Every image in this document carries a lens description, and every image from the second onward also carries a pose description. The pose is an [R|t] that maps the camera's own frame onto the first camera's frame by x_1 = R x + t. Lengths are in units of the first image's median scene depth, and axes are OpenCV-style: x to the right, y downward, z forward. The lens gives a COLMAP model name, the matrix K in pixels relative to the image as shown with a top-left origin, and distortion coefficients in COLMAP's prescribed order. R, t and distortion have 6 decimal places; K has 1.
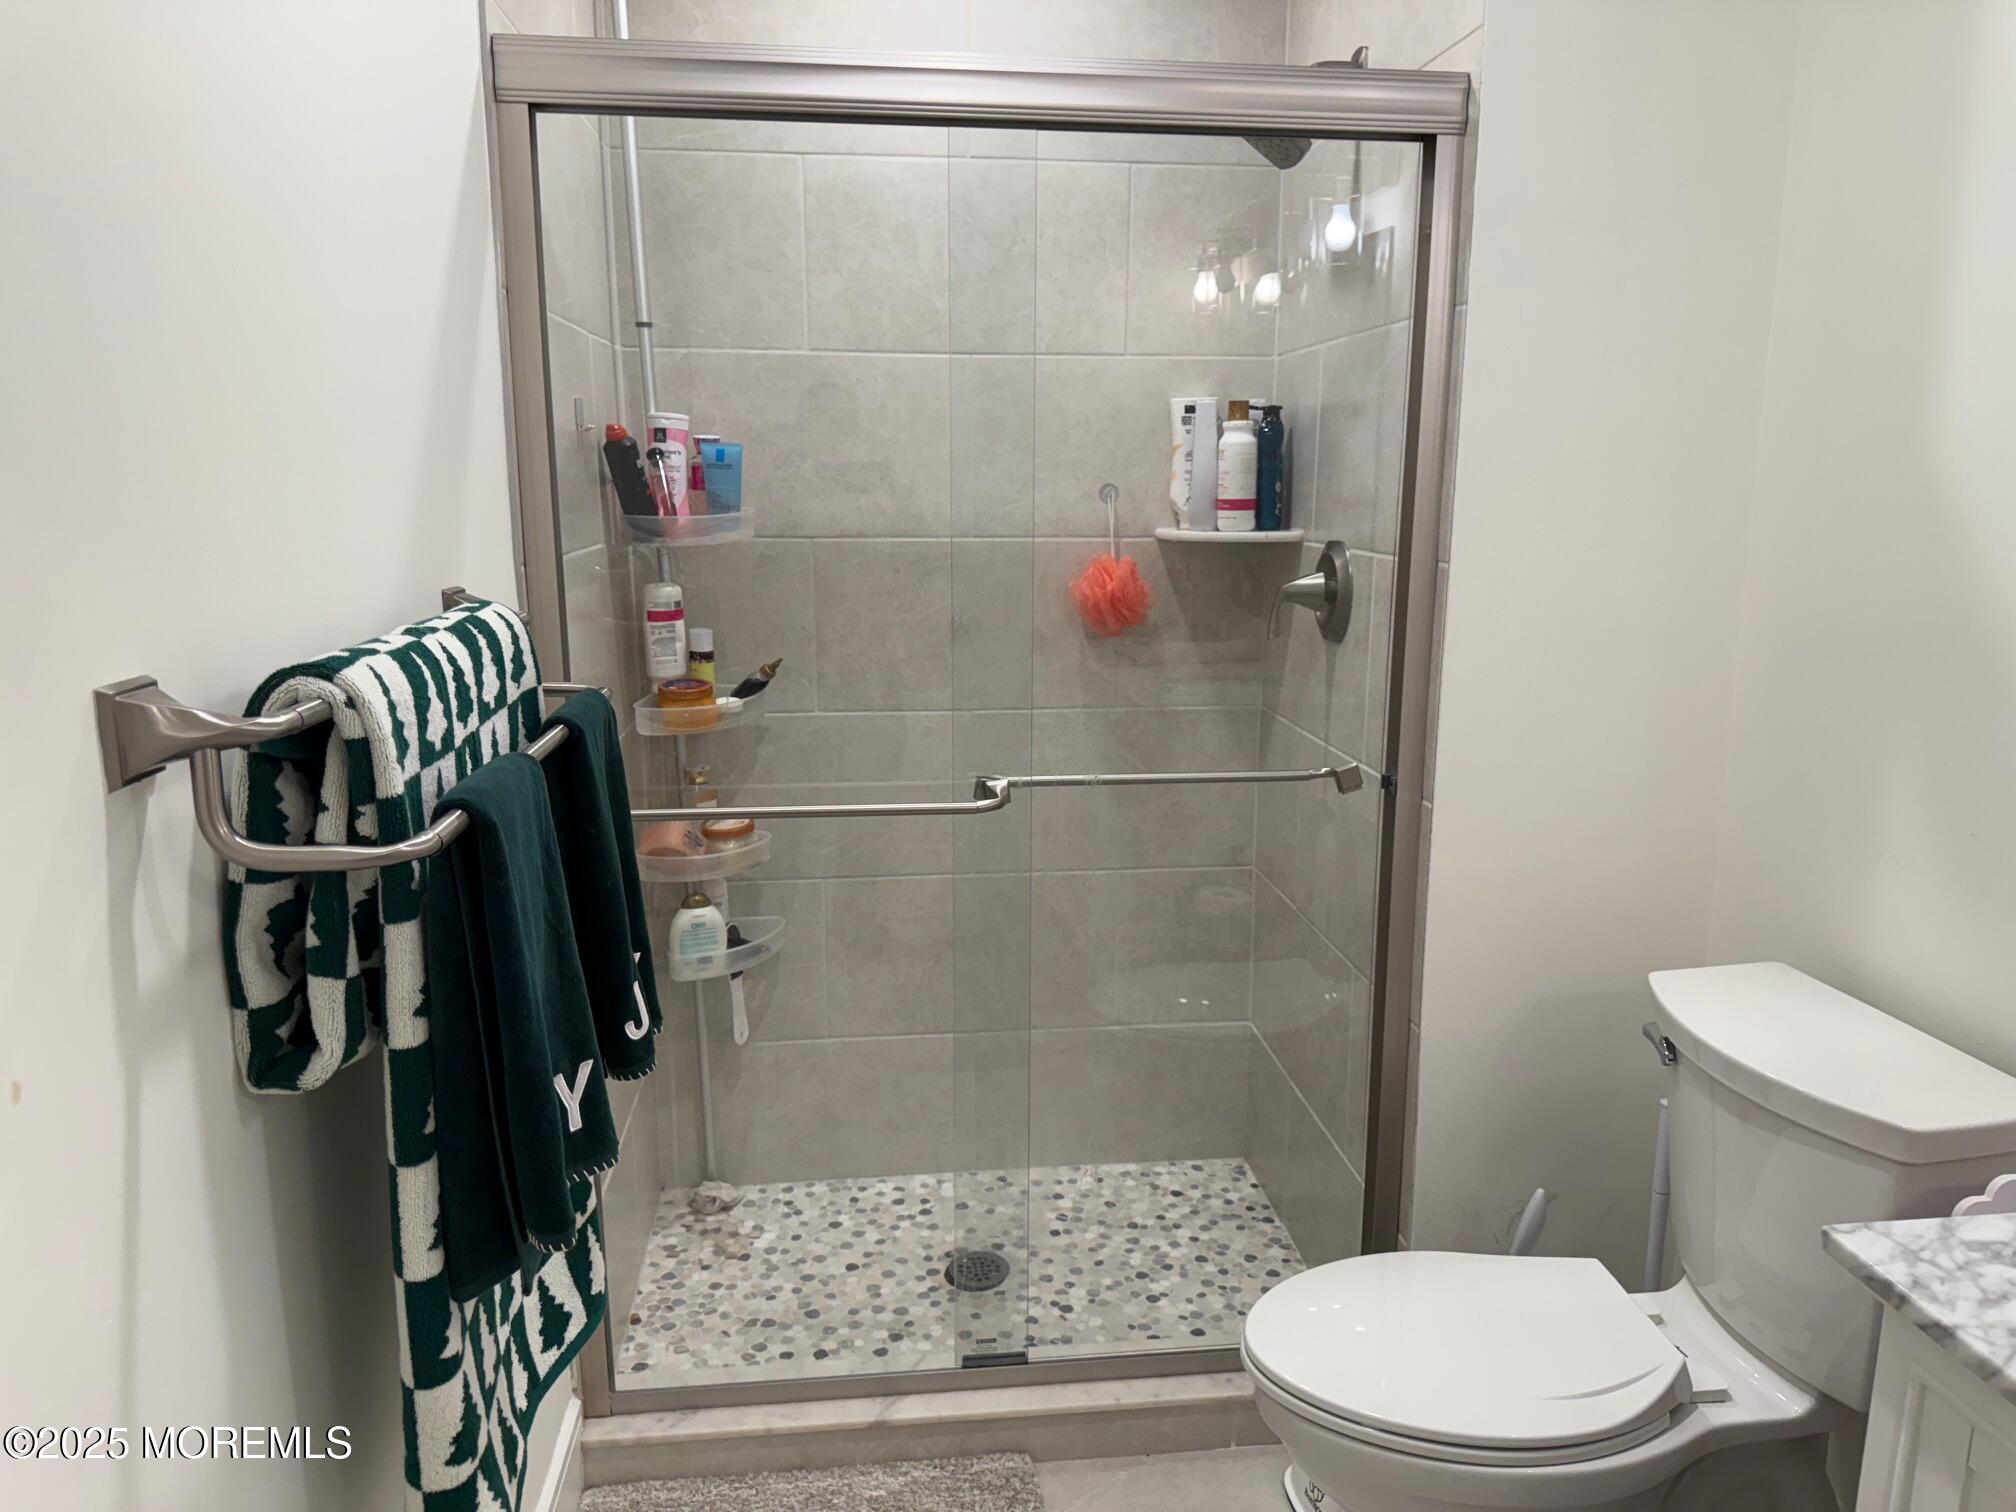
lens RADIAL K [[1411.7, 0, 1008.5], [0, 1411.7, 765.2], [0, 0, 1]] dist [0.088177, -0.145600]
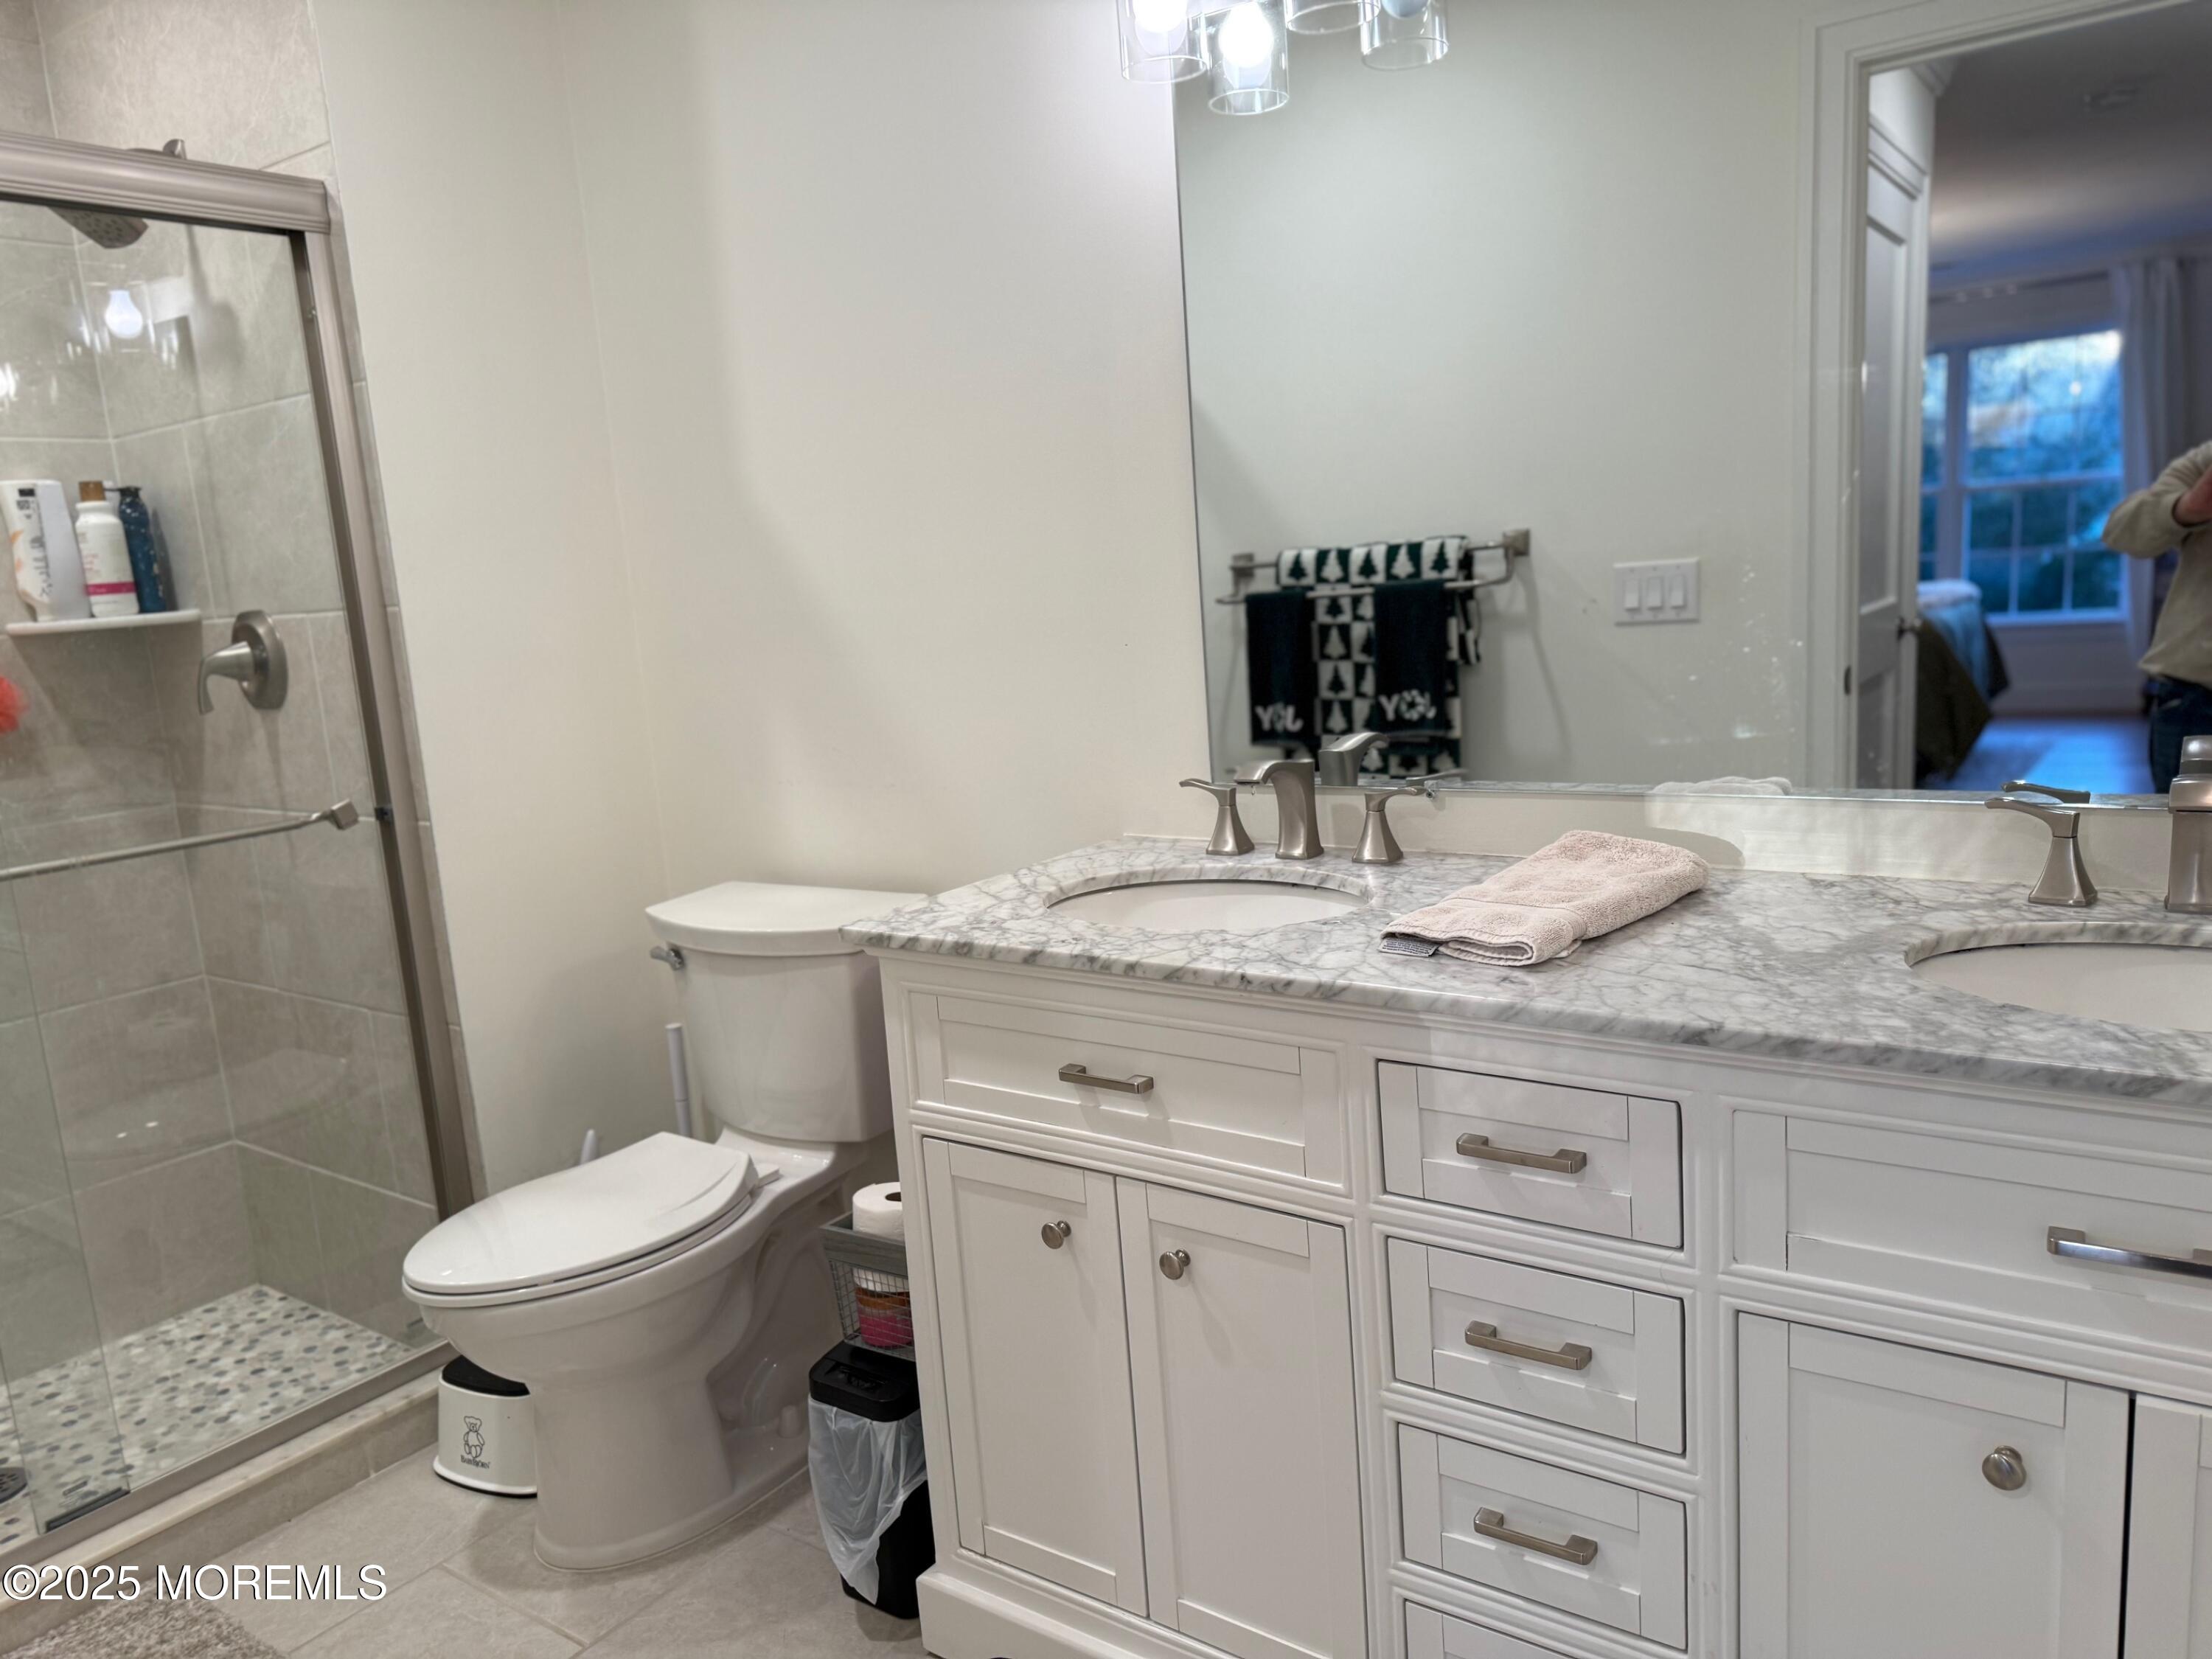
lens RADIAL K [[1526.2, 0, 1112.7], [0, 1526.2, 829.9], [0, 0, 1]] dist [-0.001128, -0.030555]
pose [[0.665919, -0.170452, 0.726291, -0.155157], [0.207531, 0.977446, 0.039116, 0.071107], [-0.716578, 0.124680, 0.686274, -0.145331]]
